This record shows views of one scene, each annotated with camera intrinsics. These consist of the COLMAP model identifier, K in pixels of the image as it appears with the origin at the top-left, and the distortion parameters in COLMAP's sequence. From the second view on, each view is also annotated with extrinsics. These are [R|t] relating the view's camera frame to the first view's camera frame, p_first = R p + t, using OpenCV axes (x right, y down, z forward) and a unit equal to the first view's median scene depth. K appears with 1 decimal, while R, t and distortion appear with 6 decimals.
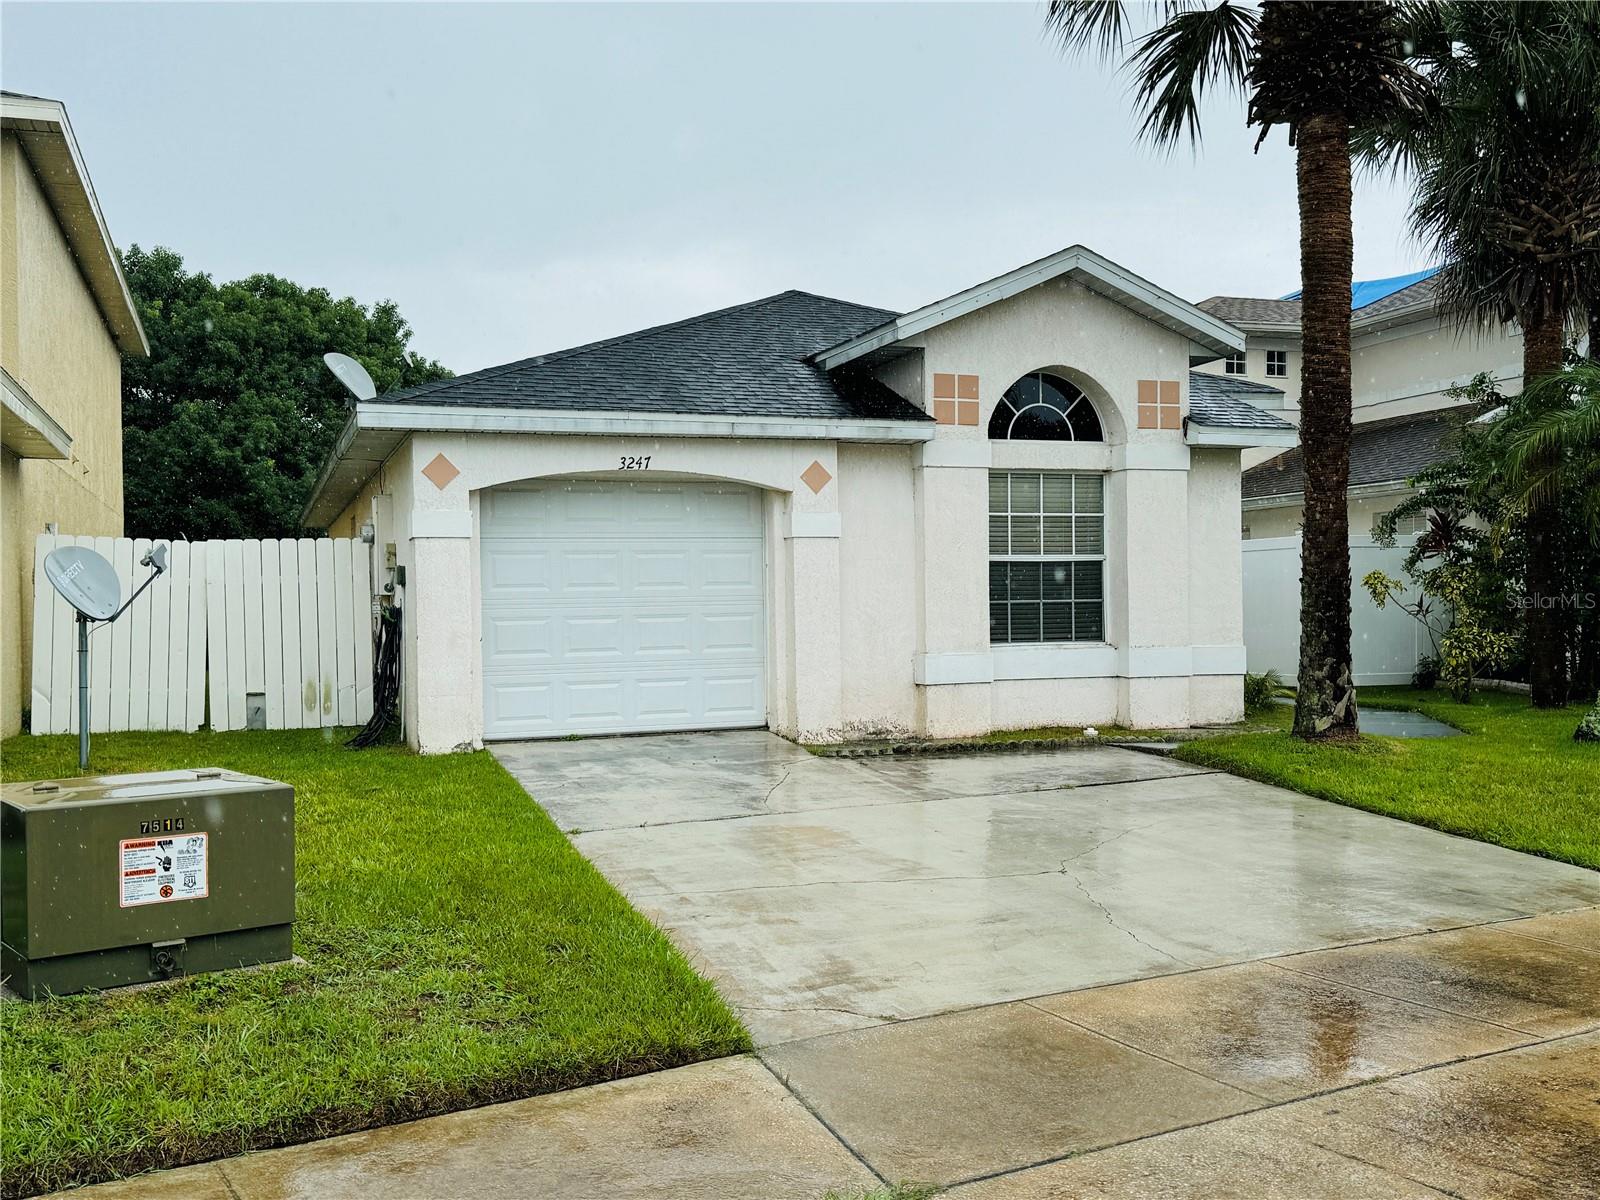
lens RADIAL K [[1524.3, 0, 800.7], [0, 1524.3, 610.0], [0, 0, 1]] dist [0.040556, 0.000000]
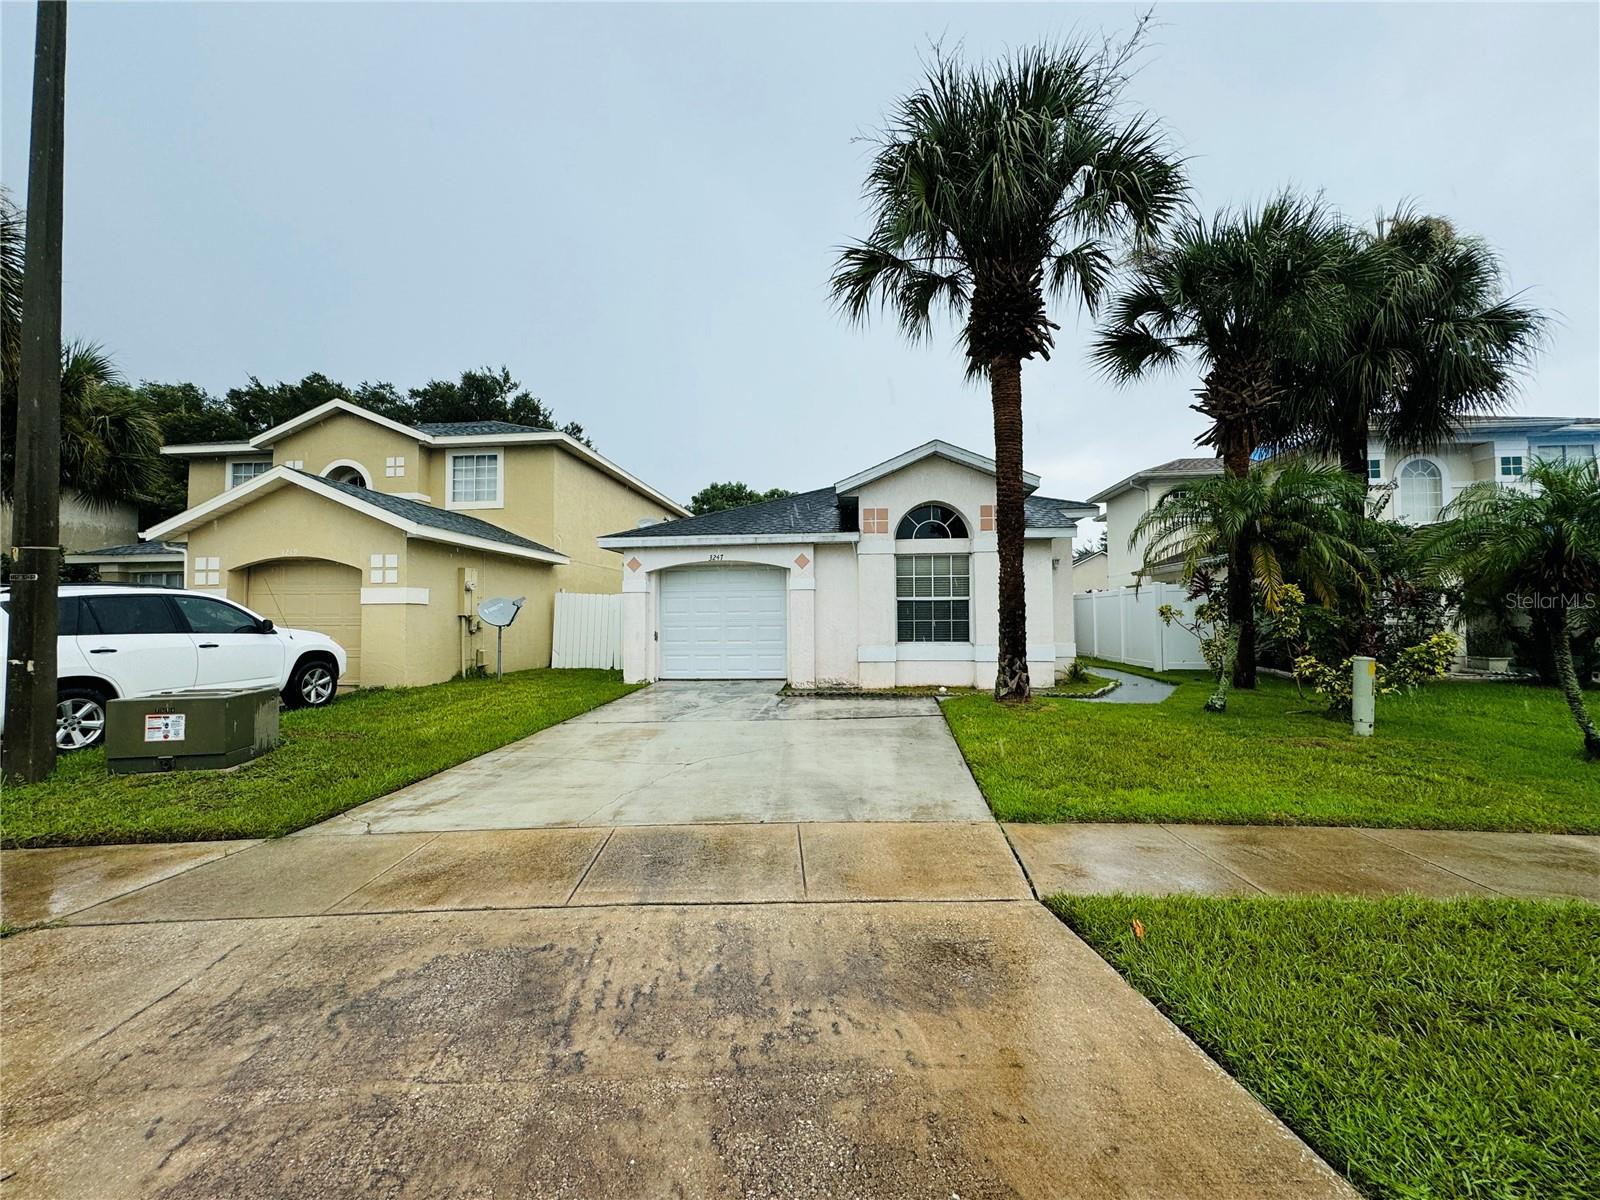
lens RADIAL K [[643.5, 0, 797.3], [0, 643.5, 599.1], [0, 0, 1]] dist [-0.006840, -0.000095]
pose [[0.904434, -0.007510, -0.426547, 0.373709], [-0.007229, 0.999432, -0.032924, -0.005415], [0.426551, 0.032862, 0.903866, 0.190080]]
